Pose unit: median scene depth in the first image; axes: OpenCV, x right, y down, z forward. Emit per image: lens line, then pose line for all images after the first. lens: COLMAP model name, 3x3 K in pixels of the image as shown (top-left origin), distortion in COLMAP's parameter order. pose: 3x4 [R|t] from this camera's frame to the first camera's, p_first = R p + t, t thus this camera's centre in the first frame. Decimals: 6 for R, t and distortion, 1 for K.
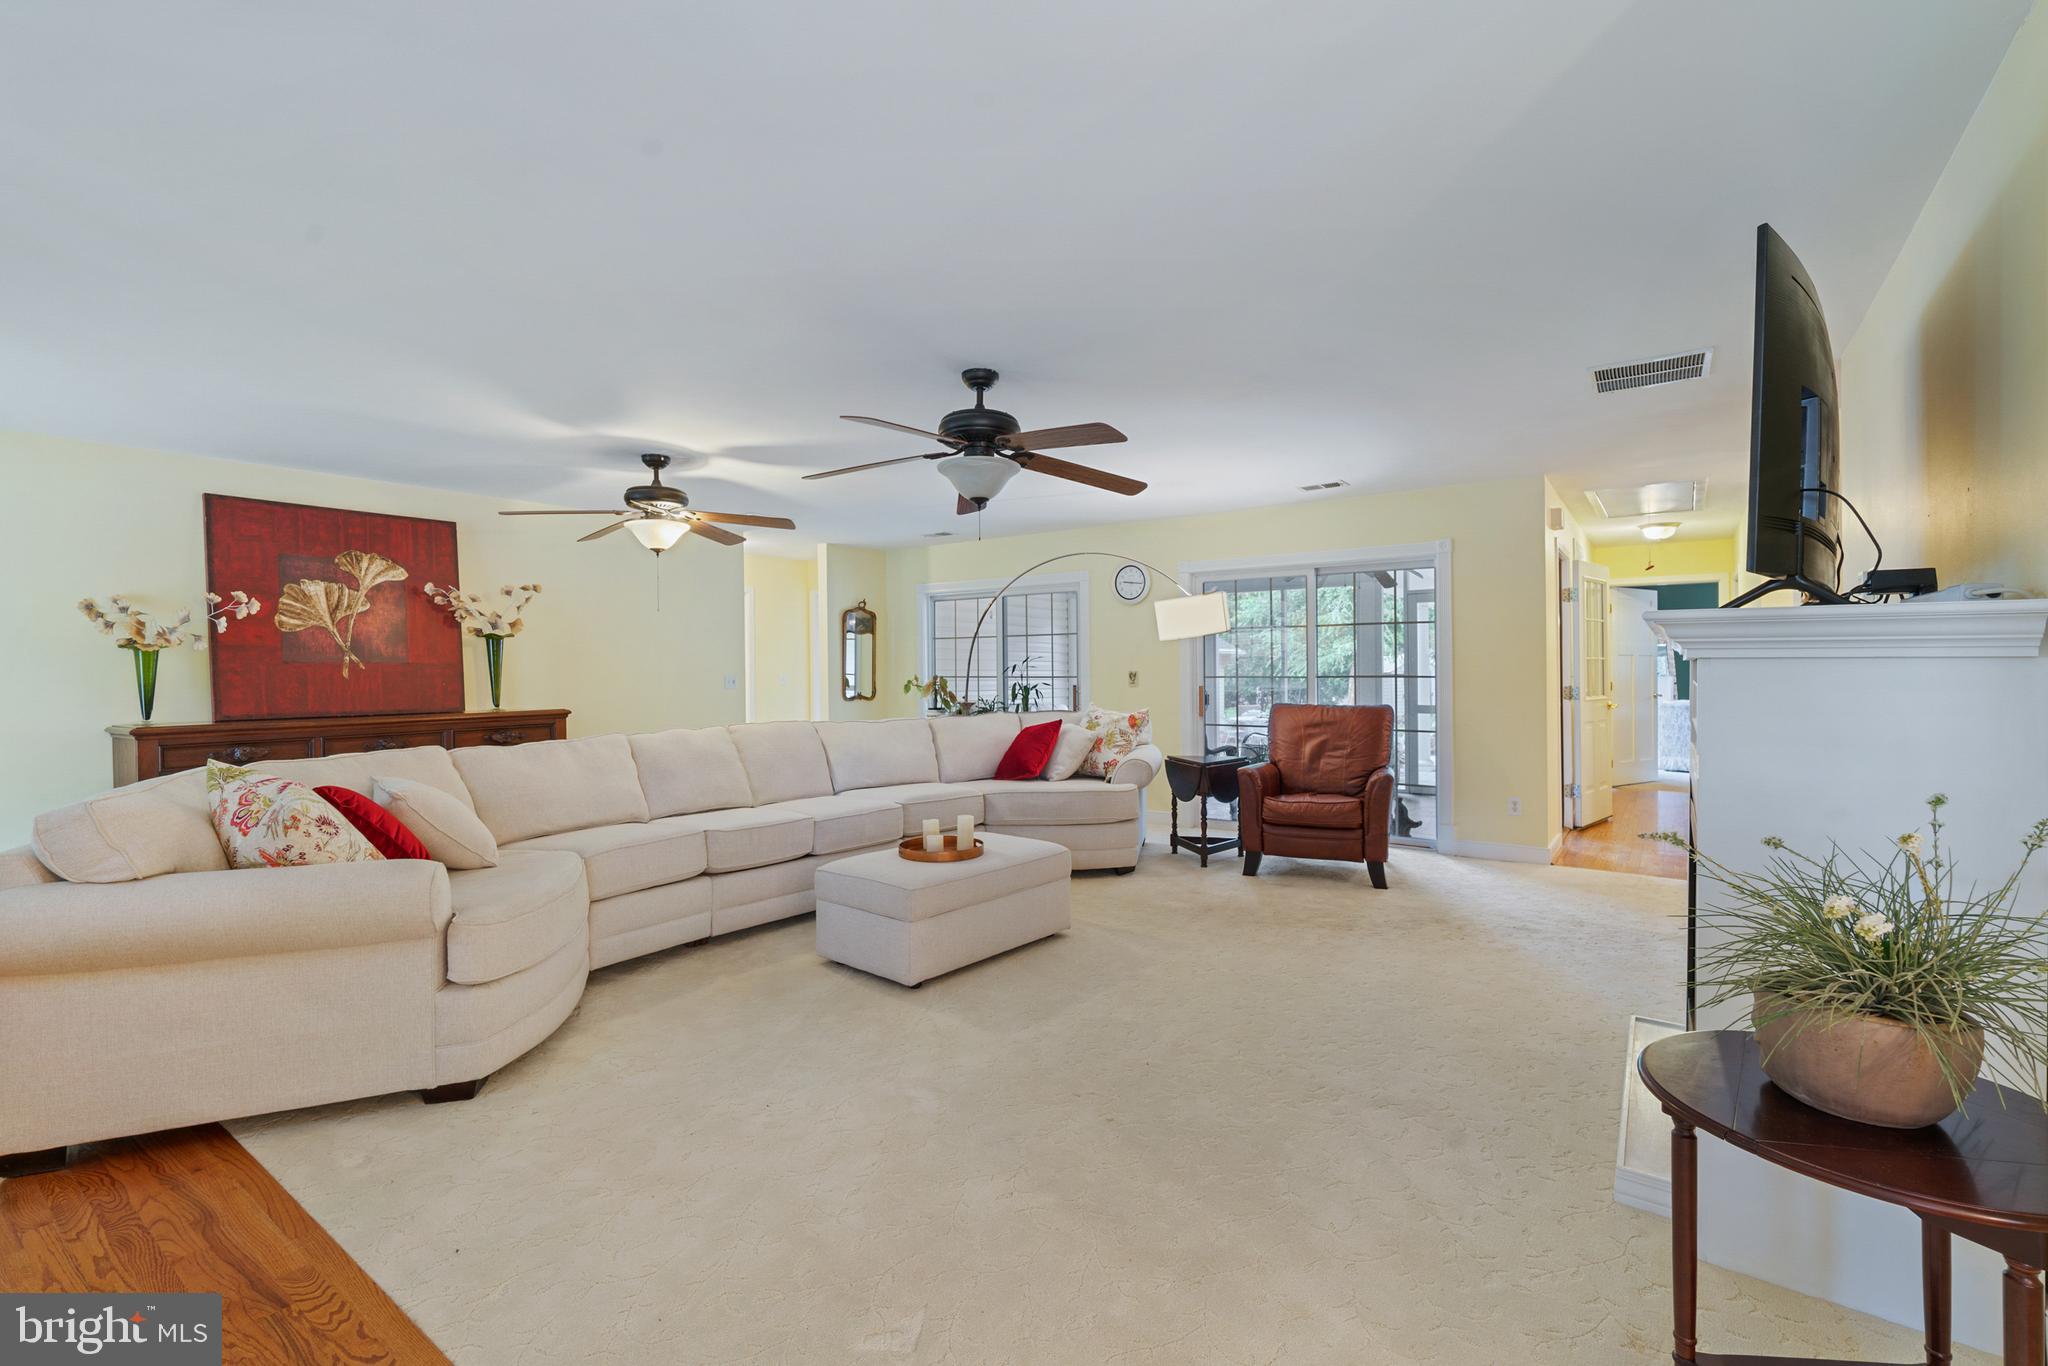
lens RADIAL K [[900.4, 0, 1033.7], [0, 900.4, 691.6], [0, 0, 1]] dist [-0.000201, -0.000117]
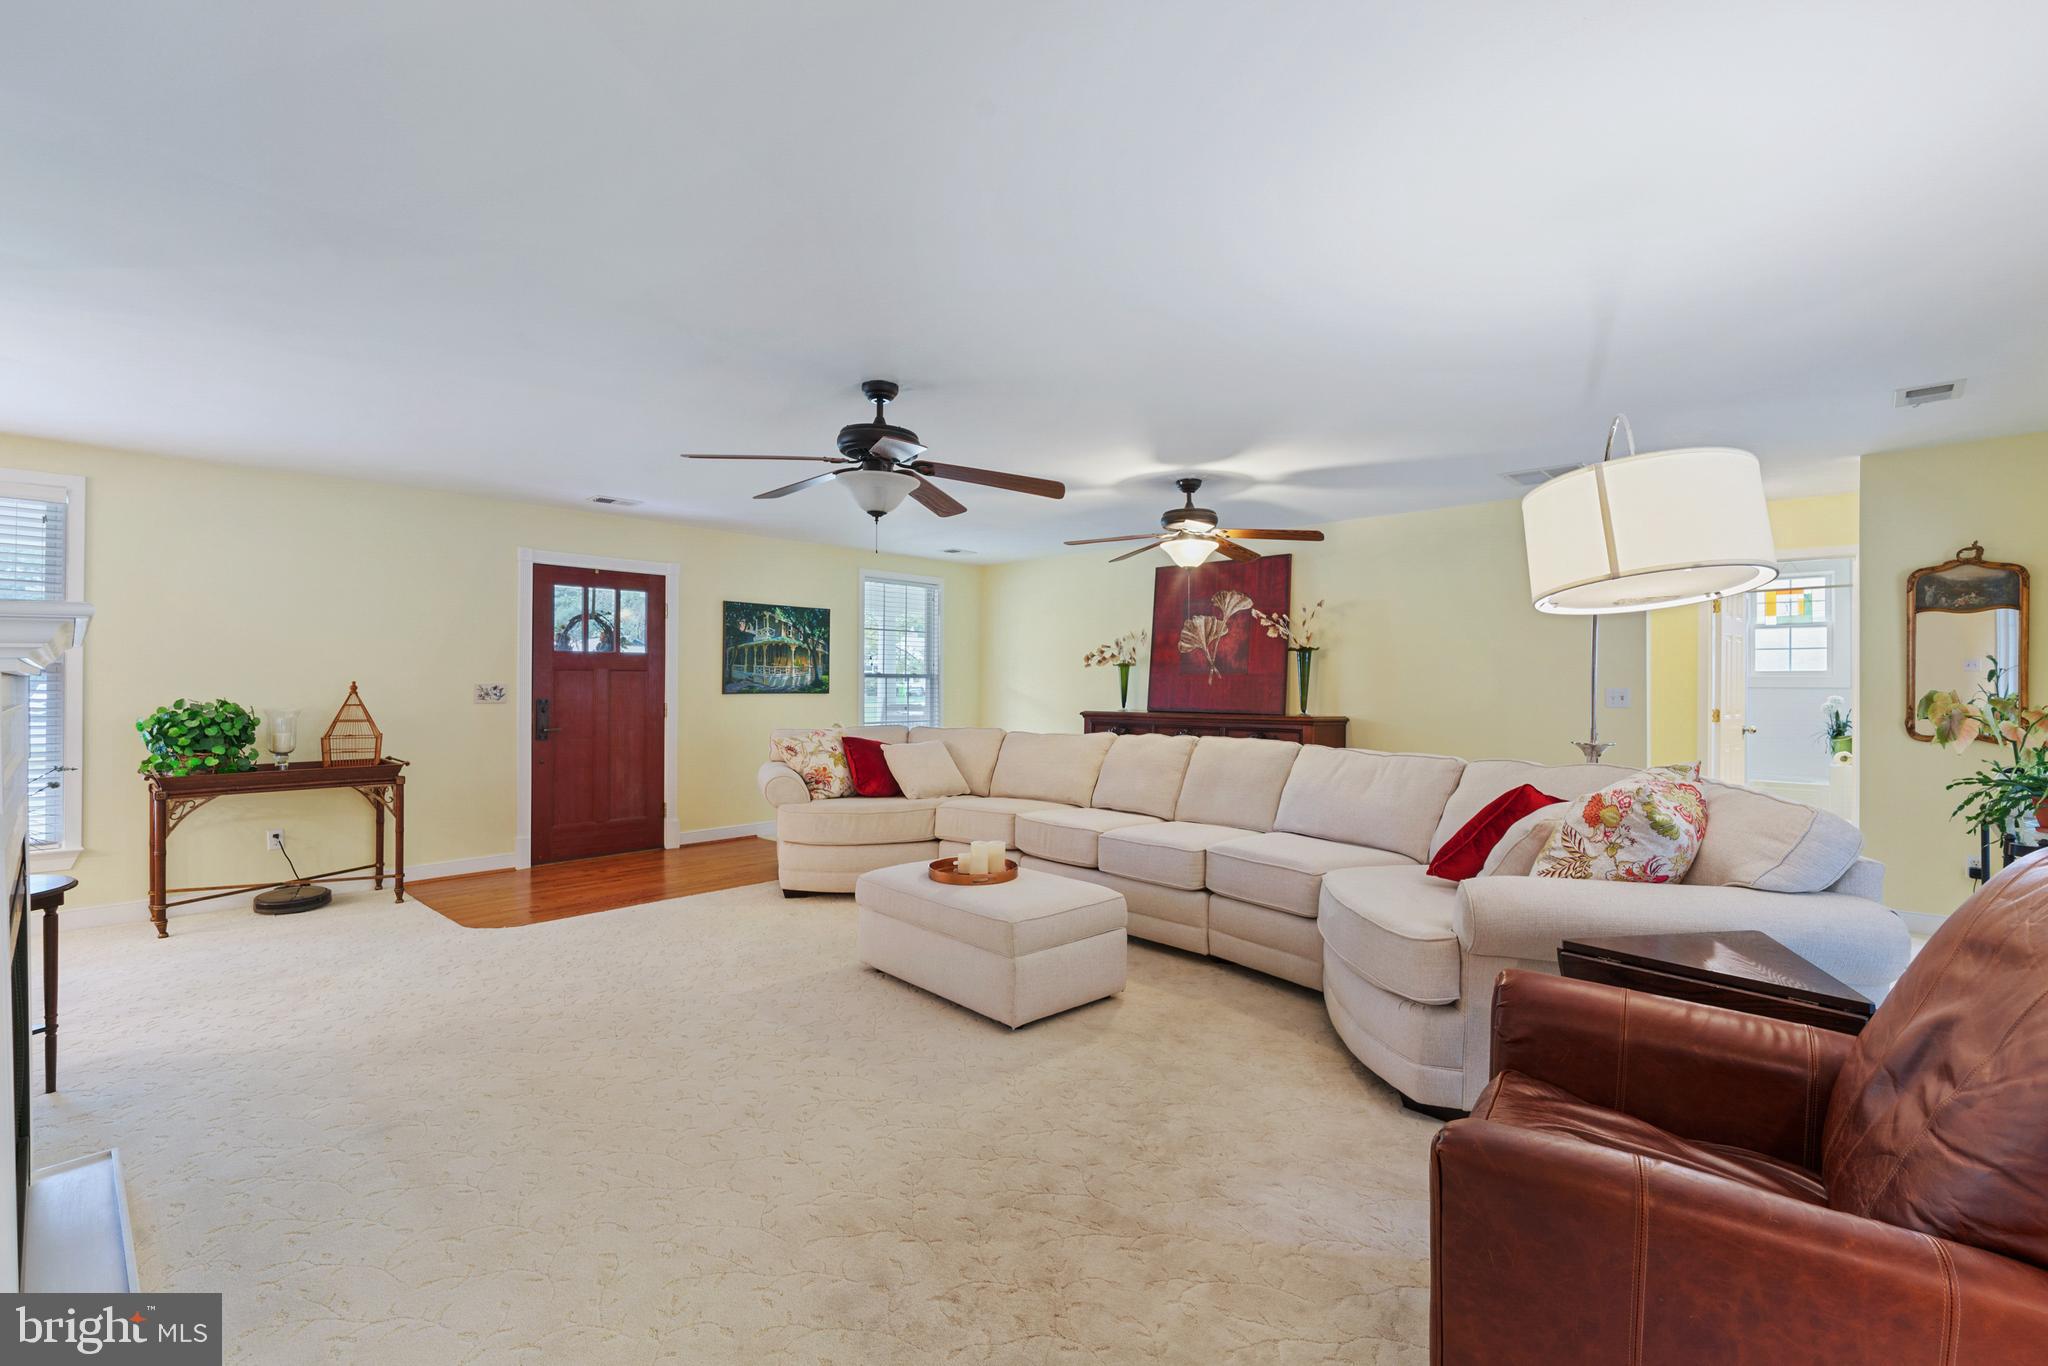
lens RADIAL K [[904.9, 0, 1024.0], [0, 904.9, 683.0], [0, 0, 1]] dist [0.000160, -0.000004]
pose [[-0.157219, 0.005275, -0.987550, 0.609248], [-0.030620, 0.999479, 0.010213, -0.022486], [0.987089, 0.031844, -0.156976, 0.898432]]
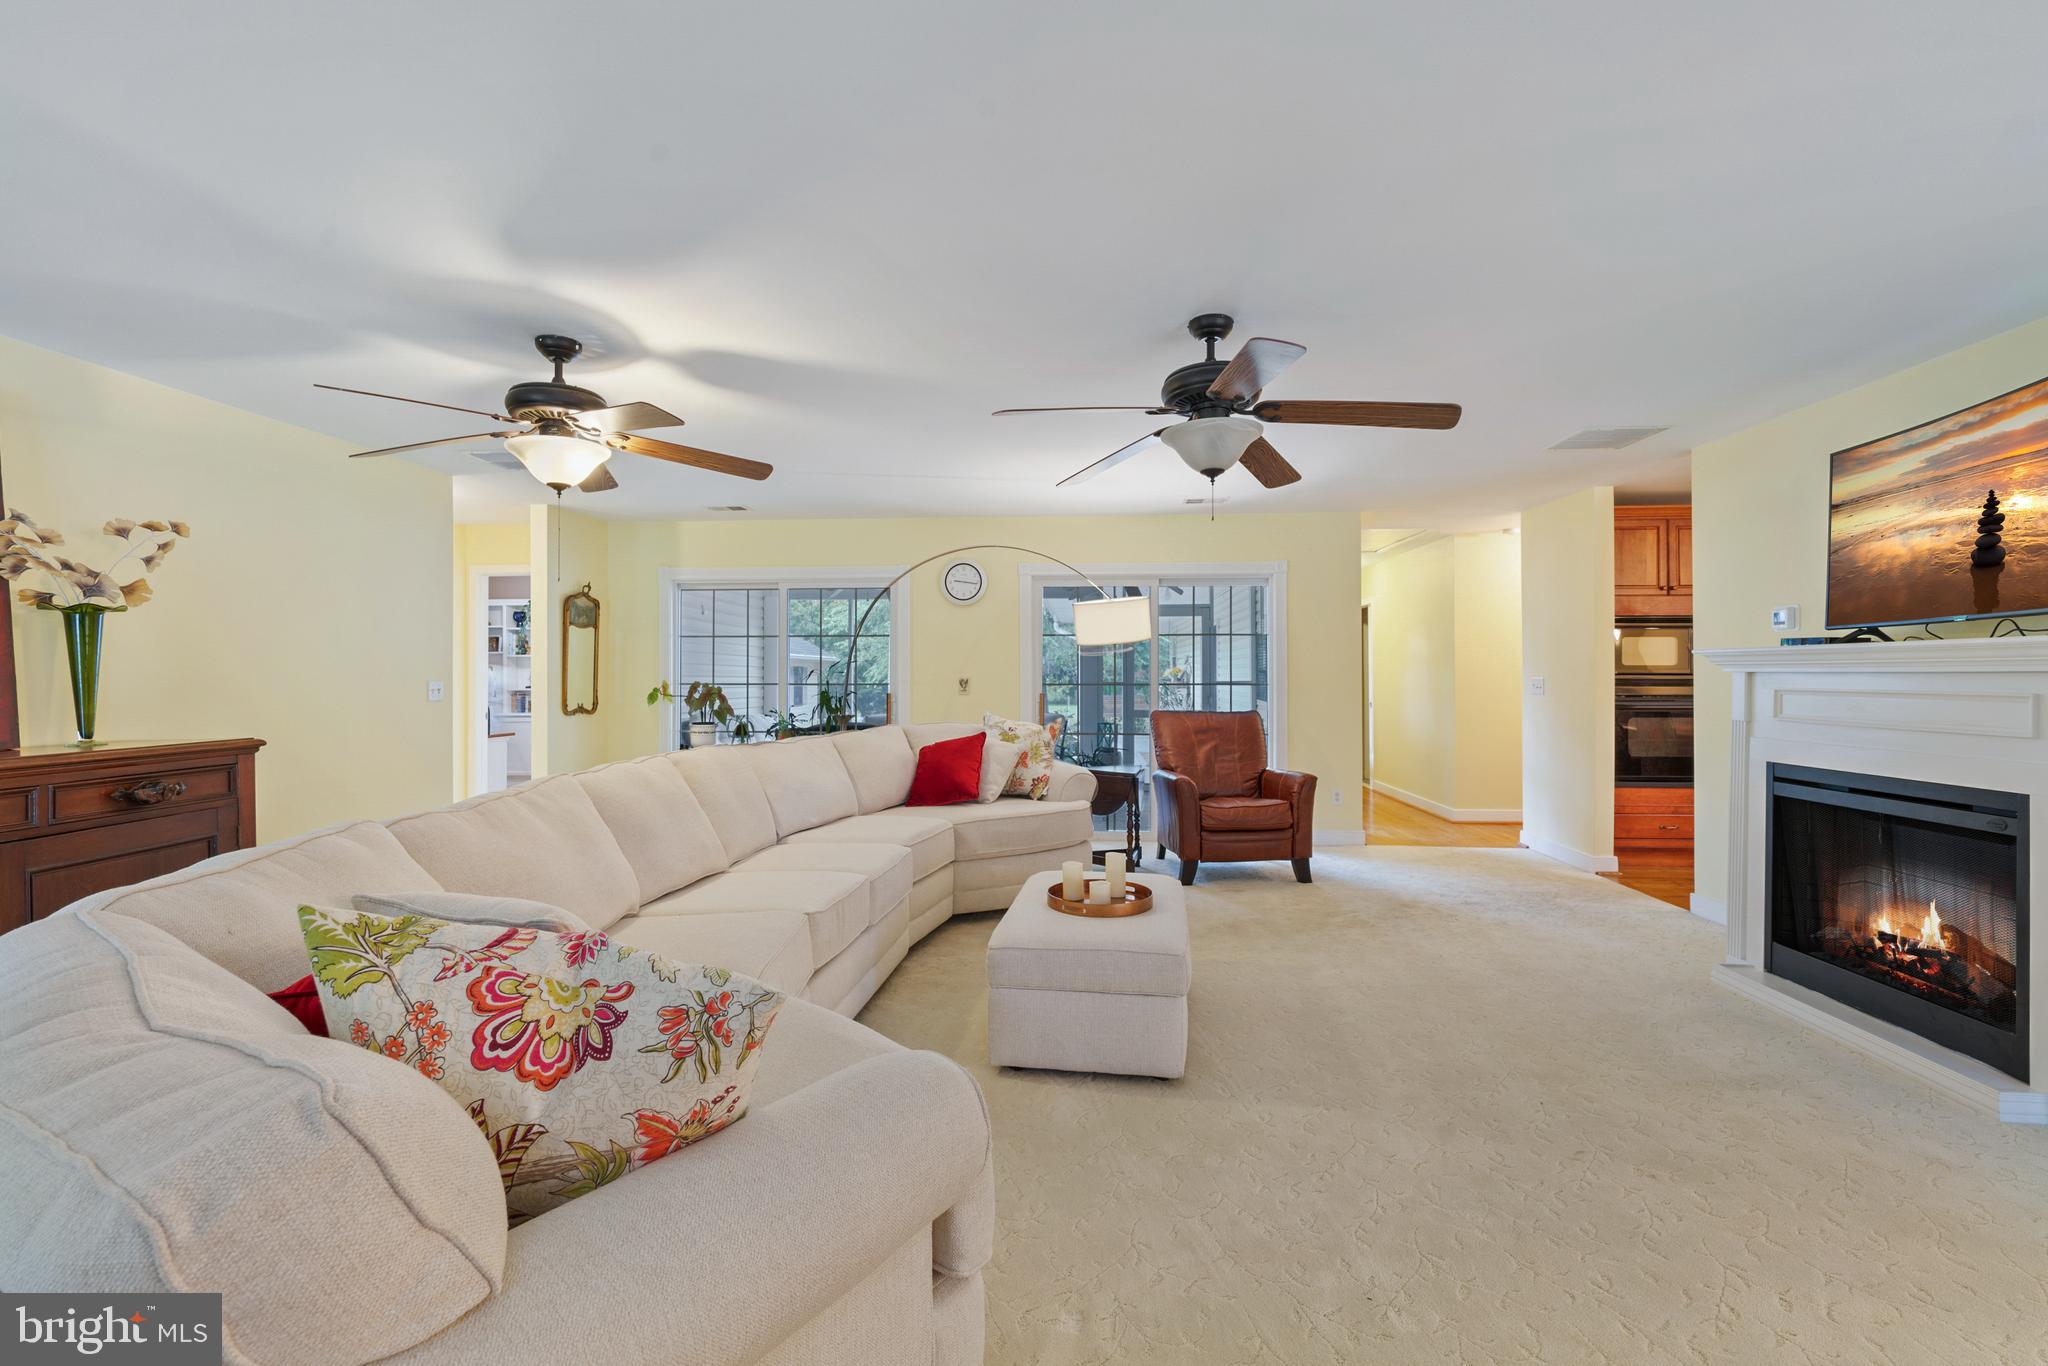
lens RADIAL K [[883.4, 0, 1015.0], [0, 883.4, 692.7], [0, 0, 1]] dist [-0.001491, -0.000223]
pose [[0.854799, -0.003948, 0.518945, -0.427217], [0.007420, 0.999962, -0.004615, -0.004039], [-0.518907, 0.007796, 0.854795, 0.268121]]
